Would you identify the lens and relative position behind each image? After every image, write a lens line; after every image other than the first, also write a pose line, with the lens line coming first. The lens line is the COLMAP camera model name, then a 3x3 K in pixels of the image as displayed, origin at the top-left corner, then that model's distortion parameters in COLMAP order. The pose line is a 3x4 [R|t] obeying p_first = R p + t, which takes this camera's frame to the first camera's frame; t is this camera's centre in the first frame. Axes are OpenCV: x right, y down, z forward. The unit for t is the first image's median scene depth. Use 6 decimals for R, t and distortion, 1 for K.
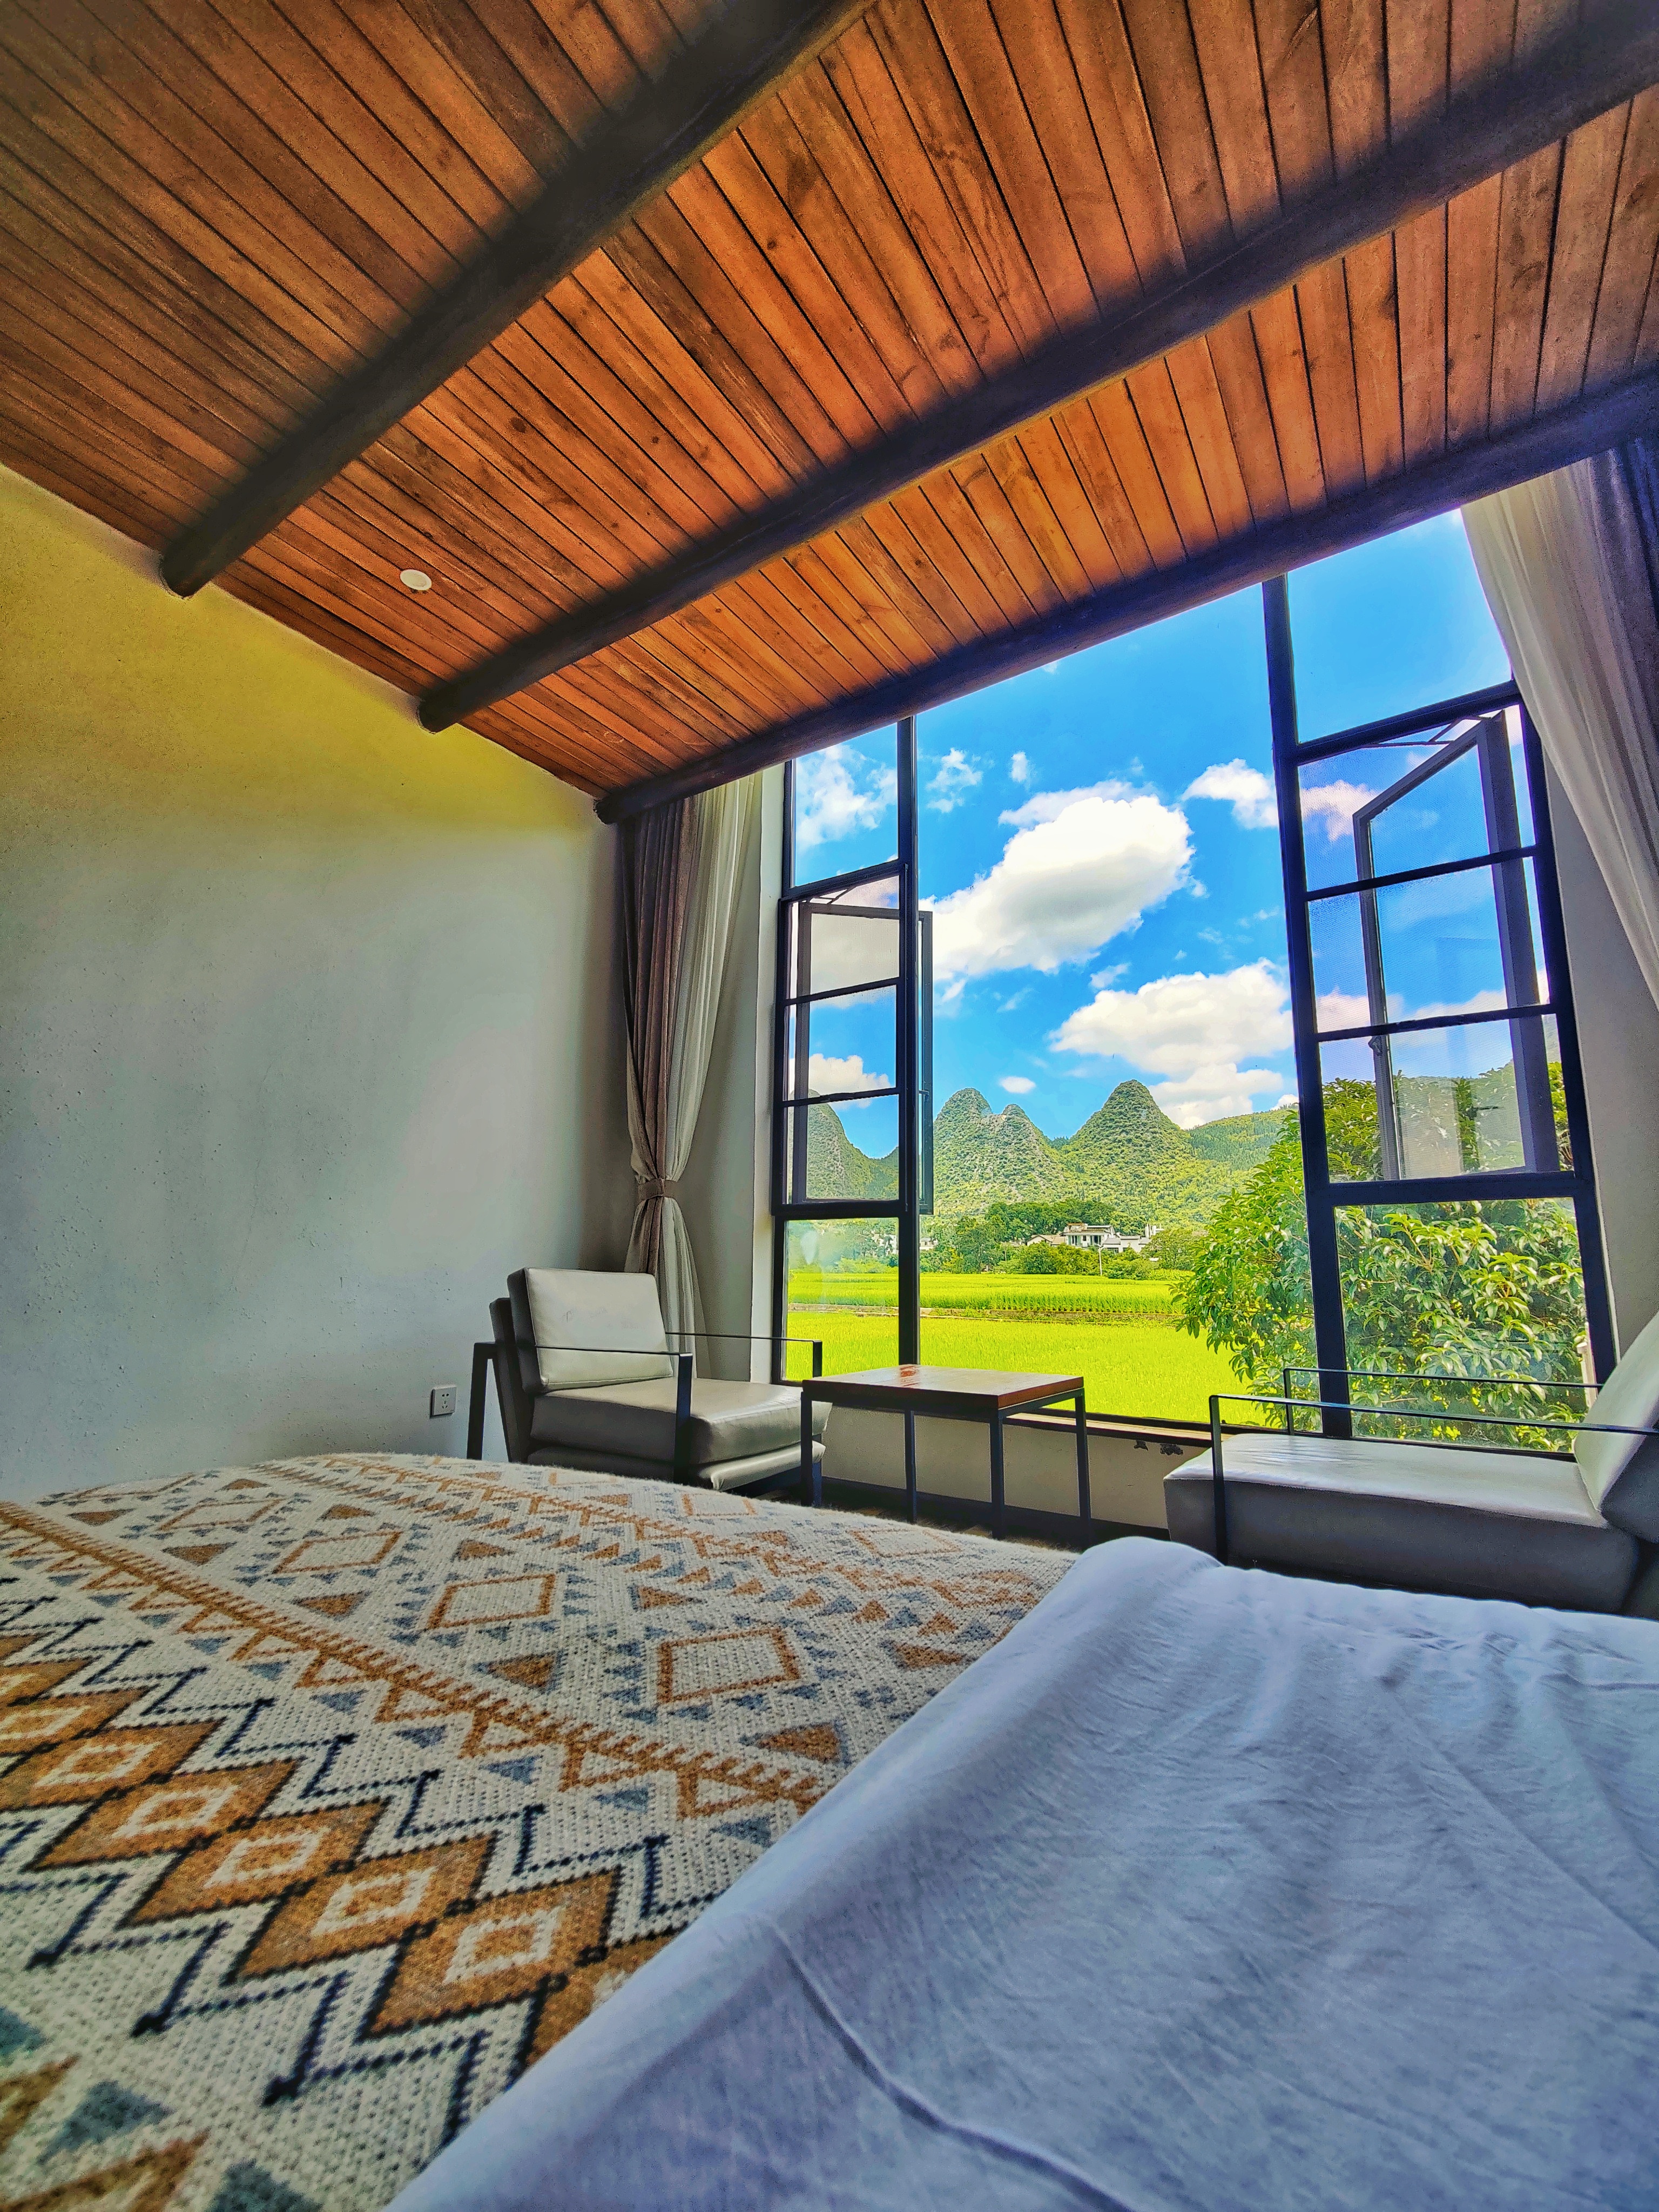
lens RADIAL K [[932.8, 0, 815.0], [0, 932.8, 1115.0], [0, 0, 1]] dist [-0.002819, -0.000156]
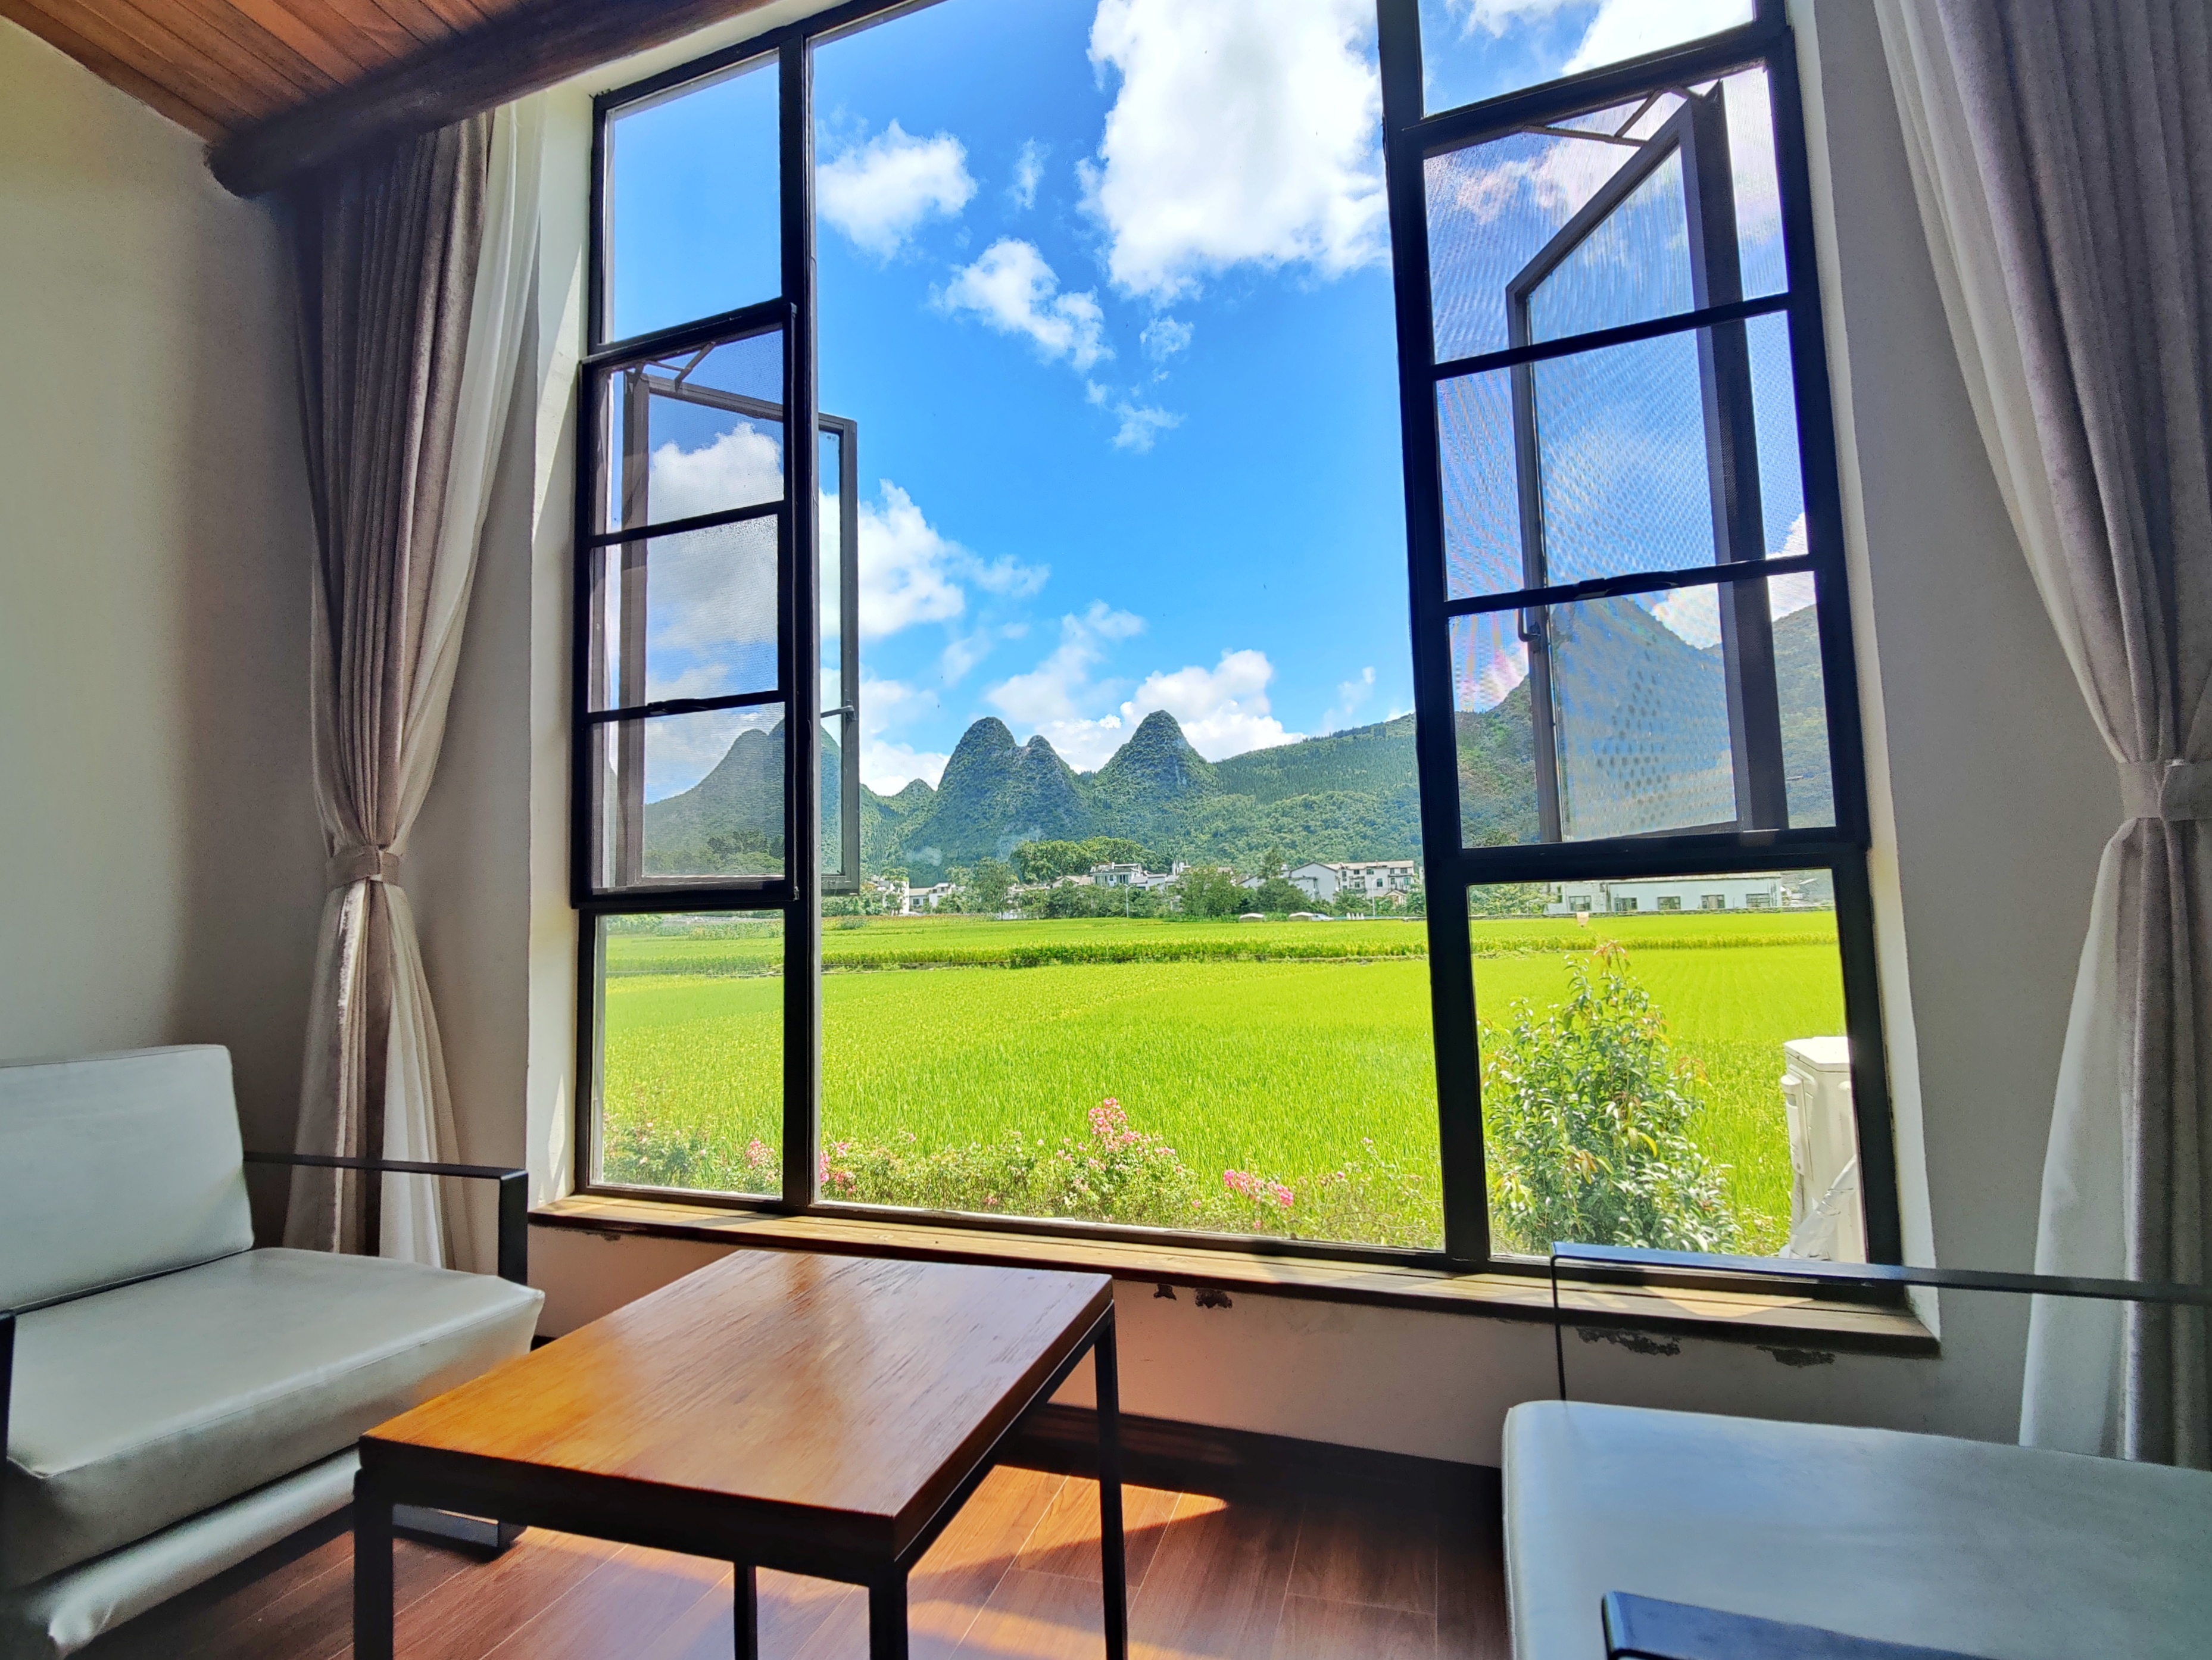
lens RADIAL K [[1029.0, 0, 1098.2], [0, 1029.0, 820.4], [0, 0, 1]] dist [-0.017420, 0.000315]
pose [[0.964356, -0.016021, 0.264125, 0.107688], [-0.002798, 0.997492, 0.070719, 0.006560], [-0.264595, -0.068937, 0.961892, 0.308008]]
